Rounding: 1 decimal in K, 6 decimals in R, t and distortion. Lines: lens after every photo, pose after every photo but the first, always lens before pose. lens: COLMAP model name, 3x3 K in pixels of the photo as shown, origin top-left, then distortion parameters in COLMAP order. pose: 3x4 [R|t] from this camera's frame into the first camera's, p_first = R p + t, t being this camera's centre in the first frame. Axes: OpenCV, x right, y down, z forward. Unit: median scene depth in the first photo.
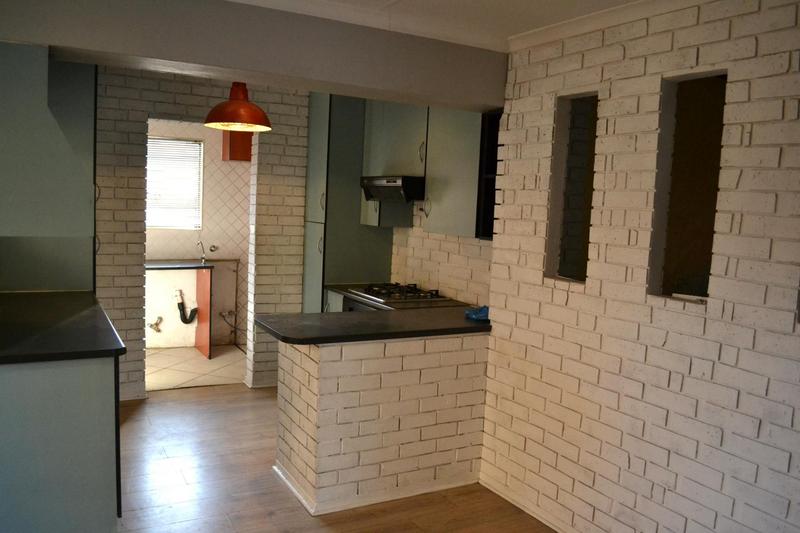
lens RADIAL K [[635.5, 0, 400.0], [0, 635.5, 266.5], [0, 0, 1]] dist [-0.071952, -0.002068]
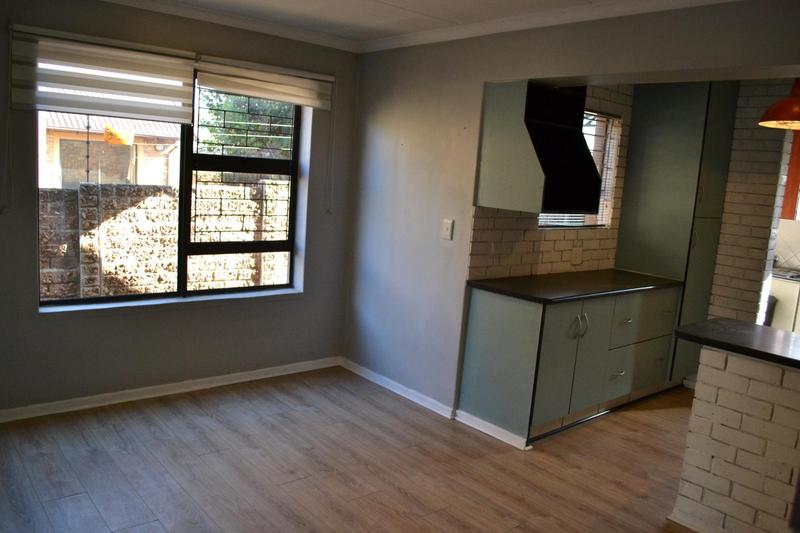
lens RADIAL K [[635.5, 0, 400.0], [0, 635.5, 266.5], [0, 0, 1]] dist [-0.071952, -0.002068]
pose [[0.205275, 0.112831, -0.972179, 0.624748], [-0.159444, 0.983917, 0.080527, 0.004024], [0.965629, 0.138478, 0.219964, 0.317811]]
